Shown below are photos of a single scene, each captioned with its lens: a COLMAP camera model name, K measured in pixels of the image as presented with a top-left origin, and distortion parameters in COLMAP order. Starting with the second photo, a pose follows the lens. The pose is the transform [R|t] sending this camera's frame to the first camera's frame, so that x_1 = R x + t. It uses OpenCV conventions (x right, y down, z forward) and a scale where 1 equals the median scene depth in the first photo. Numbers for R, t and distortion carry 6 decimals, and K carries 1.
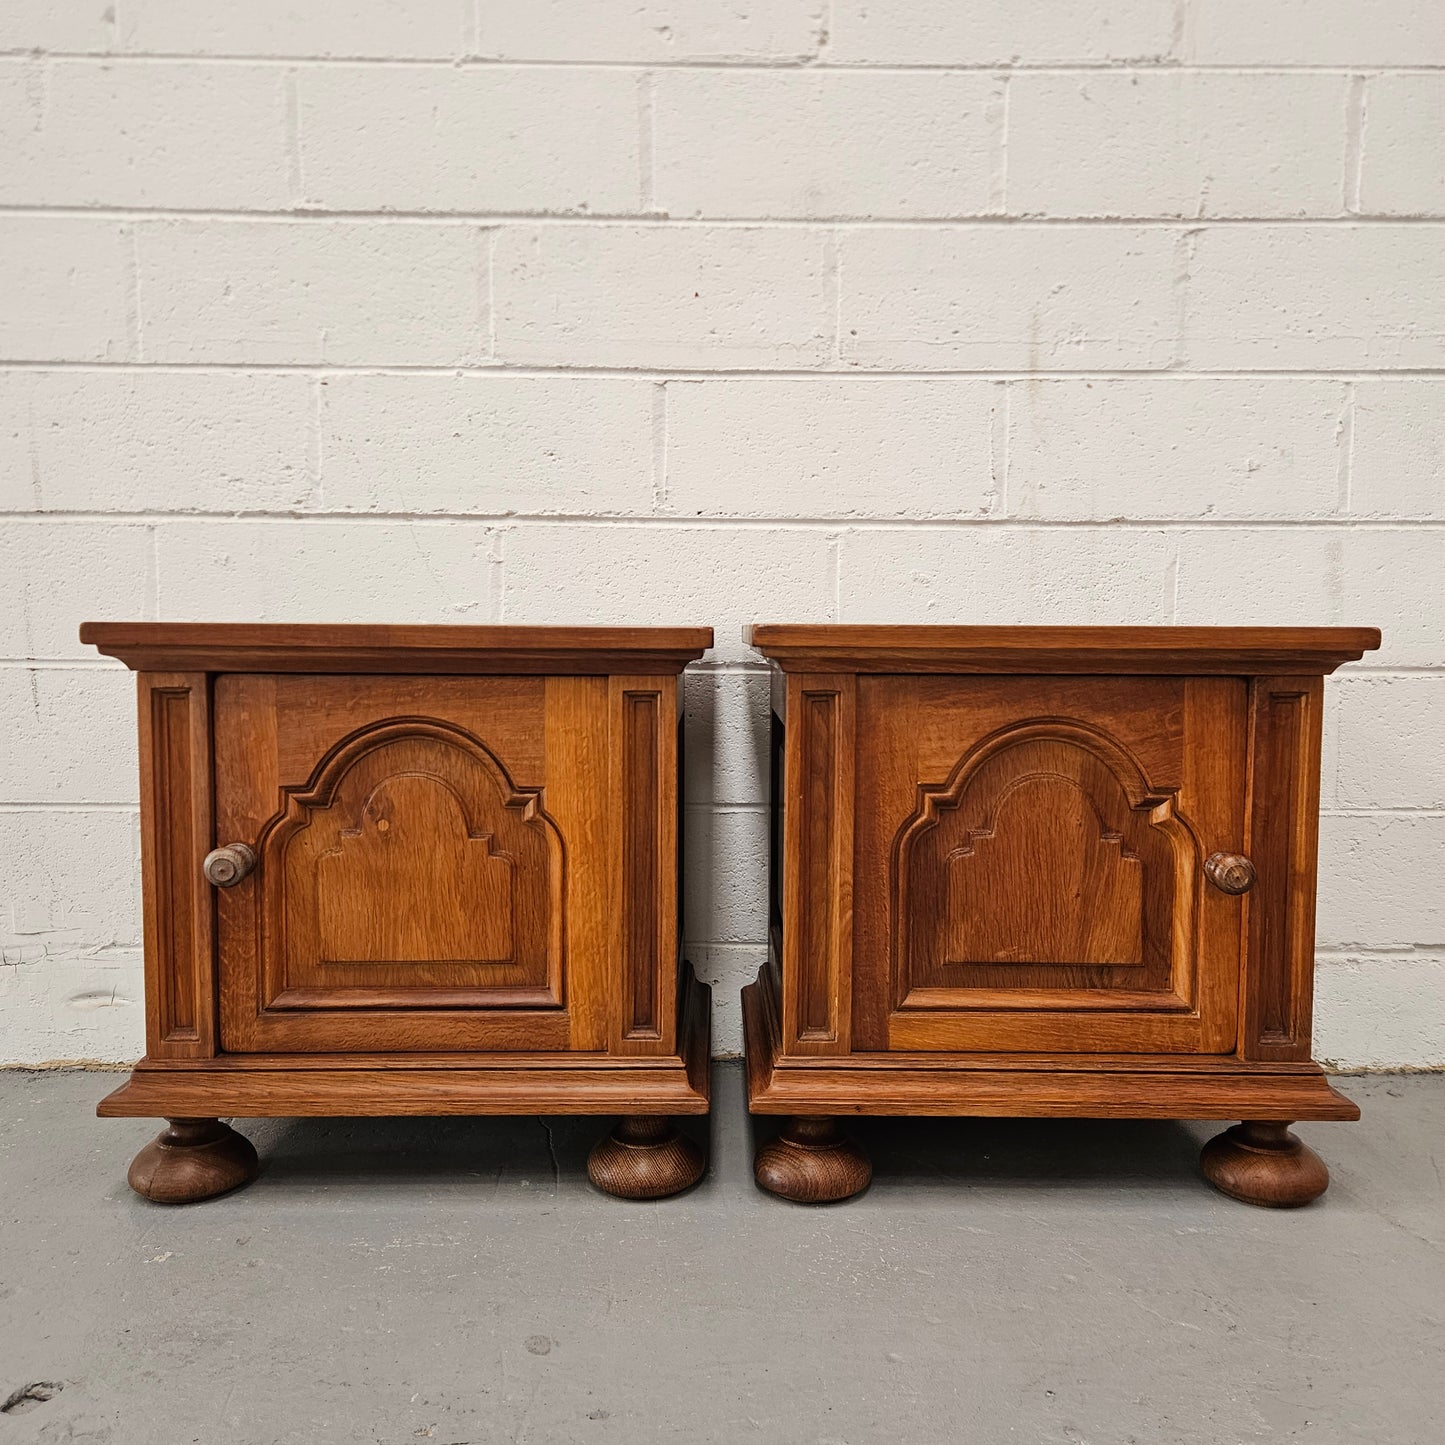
lens RADIAL K [[1291.0, 0, 732.8], [0, 1291.0, 708.2], [0, 0, 1]] dist [0.088856, -0.103542]
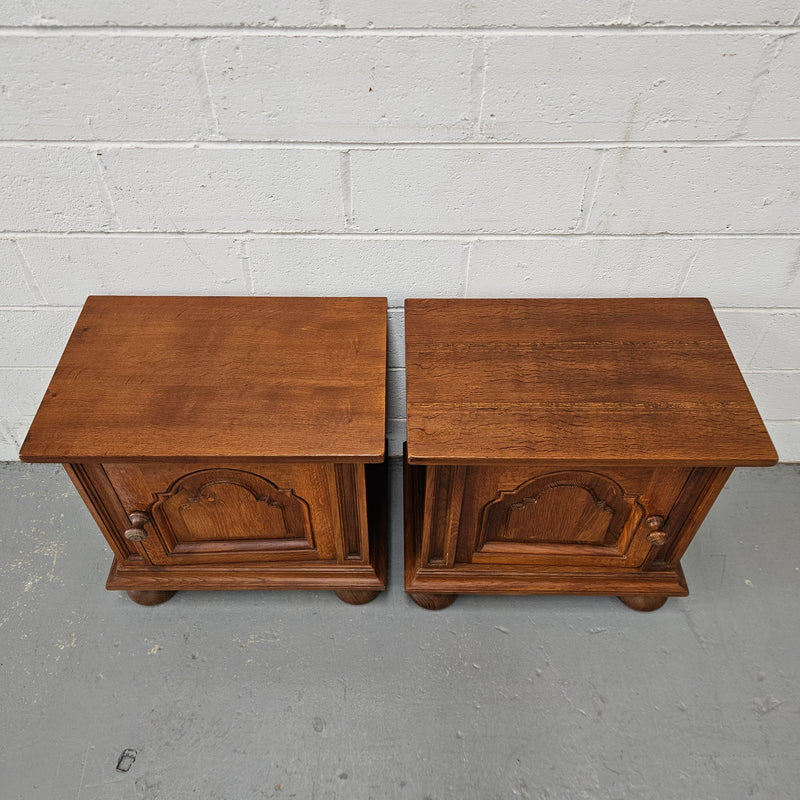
lens RADIAL K [[728.8, 0, 390.7], [0, 728.8, 394.2], [0, 0, 1]] dist [0.032435, 0.000000]
pose [[0.999755, 0.009318, -0.020098, 0.011151], [0.007447, 0.713049, 0.701075, -0.752538], [0.020864, -0.701052, 0.712805, 0.351764]]
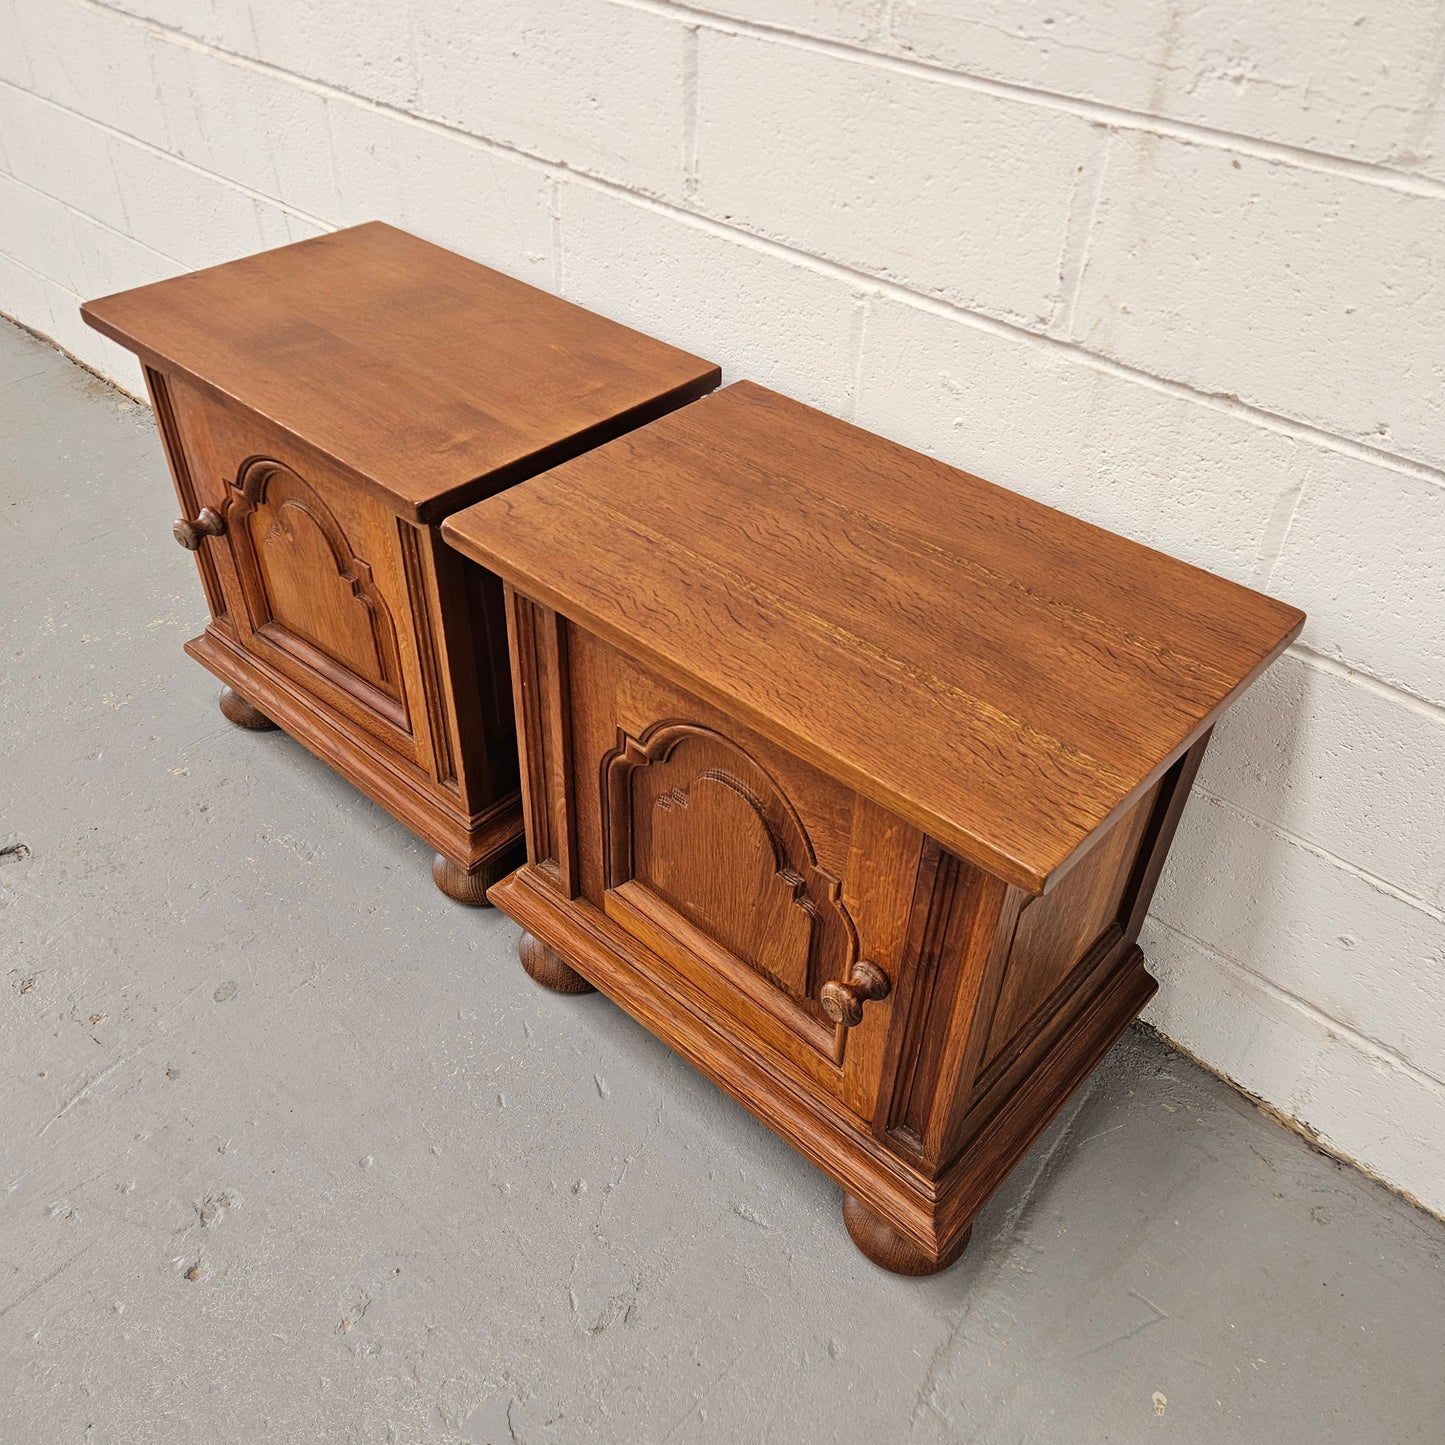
lens RADIAL K [[1316.3, 0, 707.4], [0, 1316.3, 709.5], [0, 0, 1]] dist [0.032435, 0.000000]
pose [[0.723620, 0.446910, -0.525971, 0.650233], [-0.061434, 0.800738, 0.595856, -0.487375], [0.687459, -0.398860, 0.606885, 0.490535]]
